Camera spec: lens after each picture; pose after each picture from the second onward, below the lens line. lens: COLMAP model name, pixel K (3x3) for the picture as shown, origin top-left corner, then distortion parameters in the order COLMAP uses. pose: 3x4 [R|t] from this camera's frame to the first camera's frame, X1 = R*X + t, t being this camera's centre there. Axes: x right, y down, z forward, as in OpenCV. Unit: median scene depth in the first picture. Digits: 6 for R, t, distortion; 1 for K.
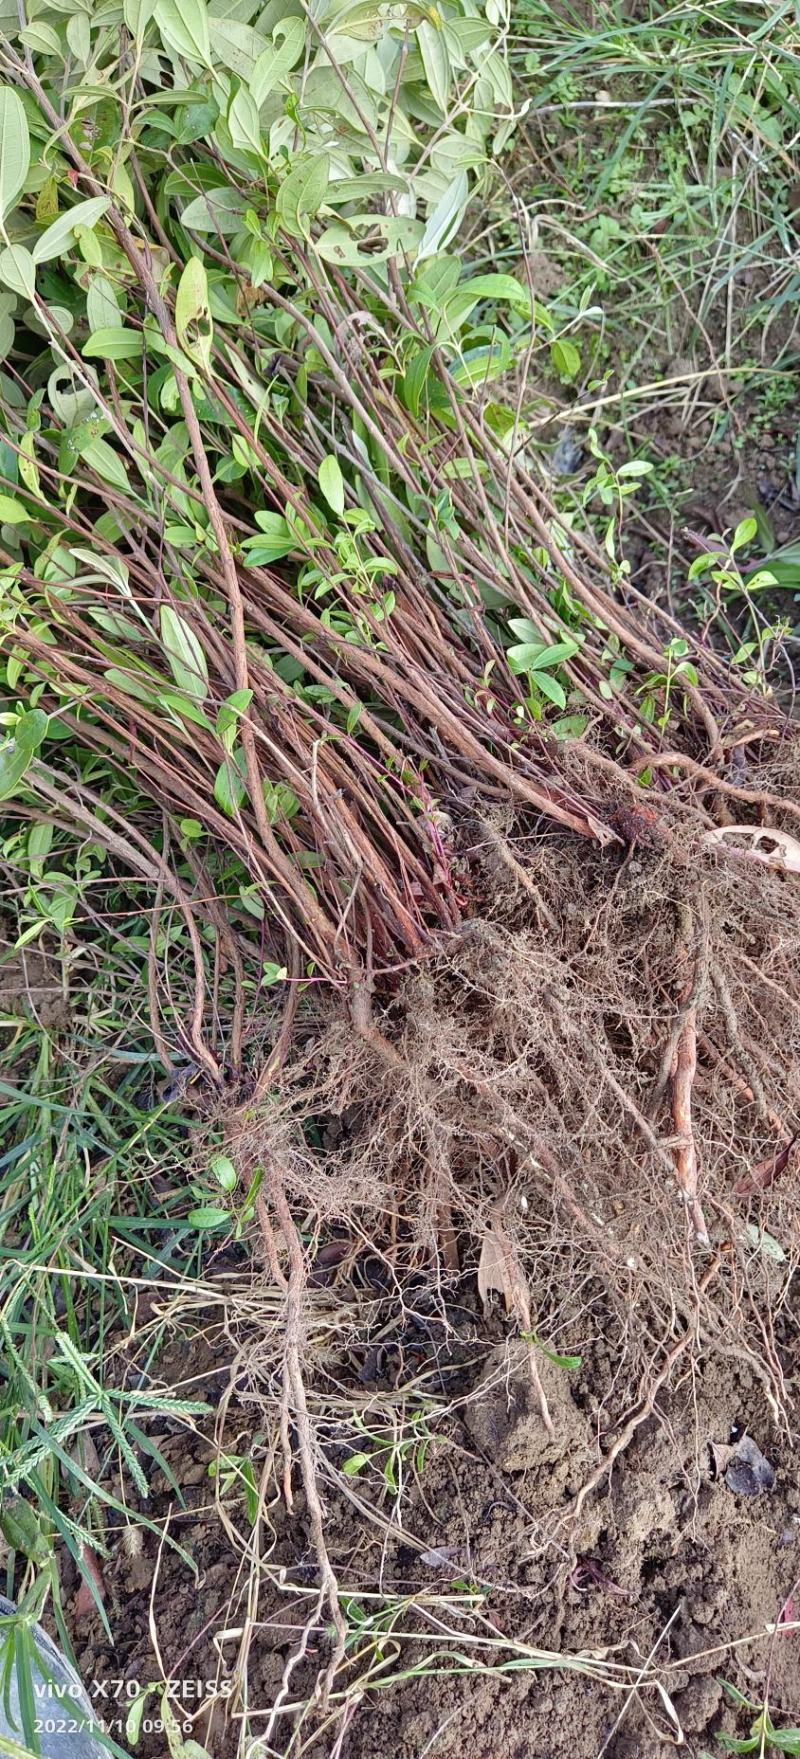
lens RADIAL K [[1283.1, 0, 400.0], [0, 1283.1, 879.5], [0, 0, 1]] dist [0.050468, -0.043084]
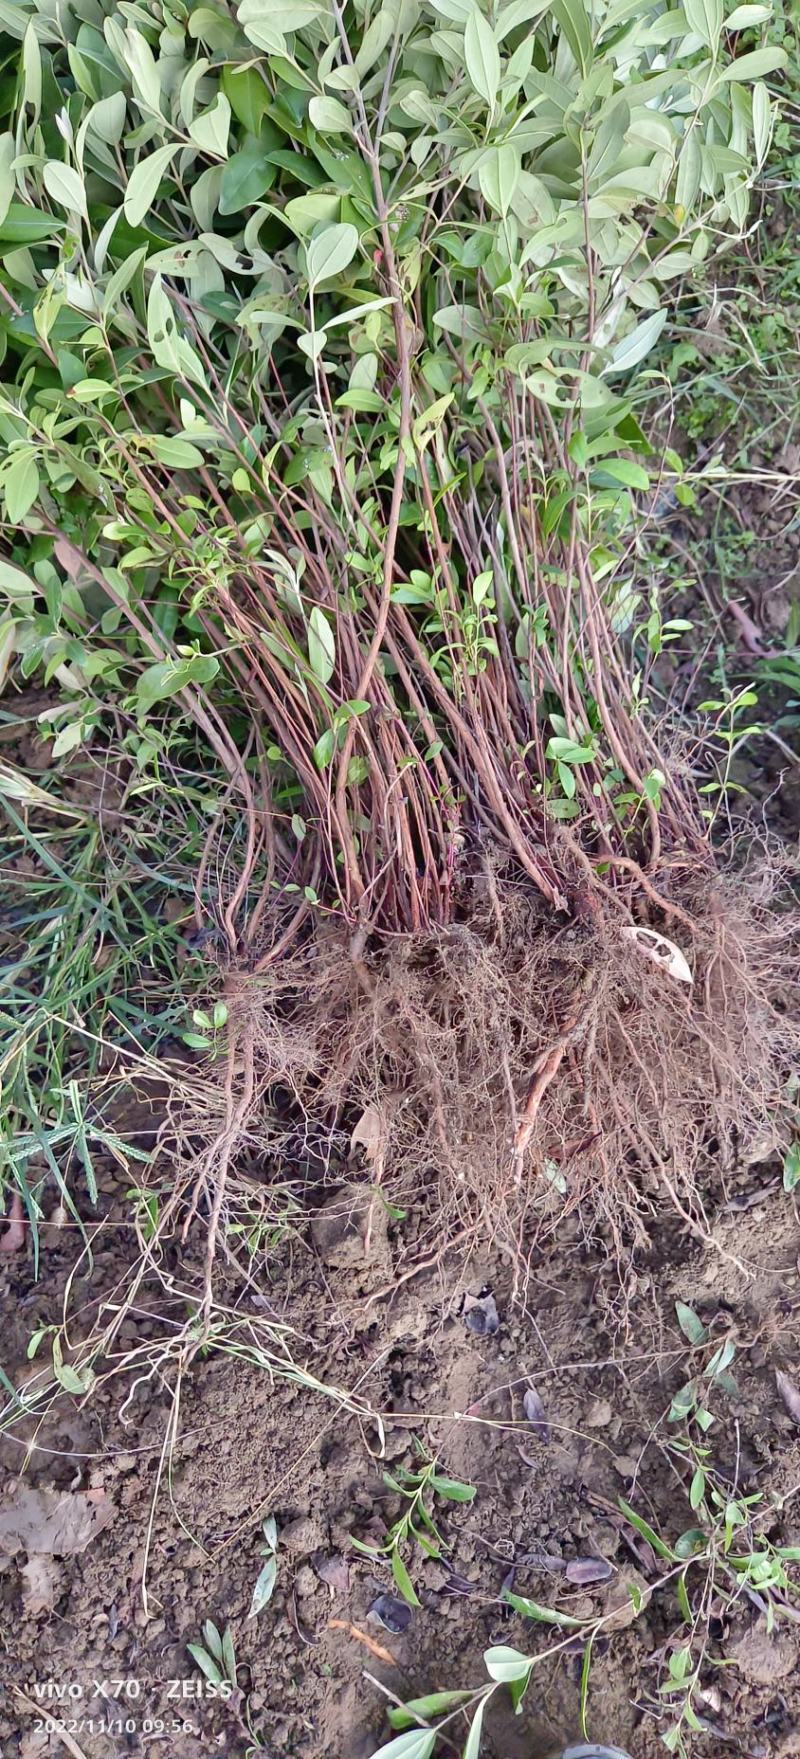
lens RADIAL K [[1327.3, 0, 401.4], [0, 1327.3, 866.2], [0, 0, 1]] dist [0.051141, -0.006374]
pose [[0.929955, 0.357799, 0.084640, -0.127323], [-0.367180, 0.915692, 0.163360, -0.224572], [-0.019054, -0.182996, 0.982929, -0.382975]]
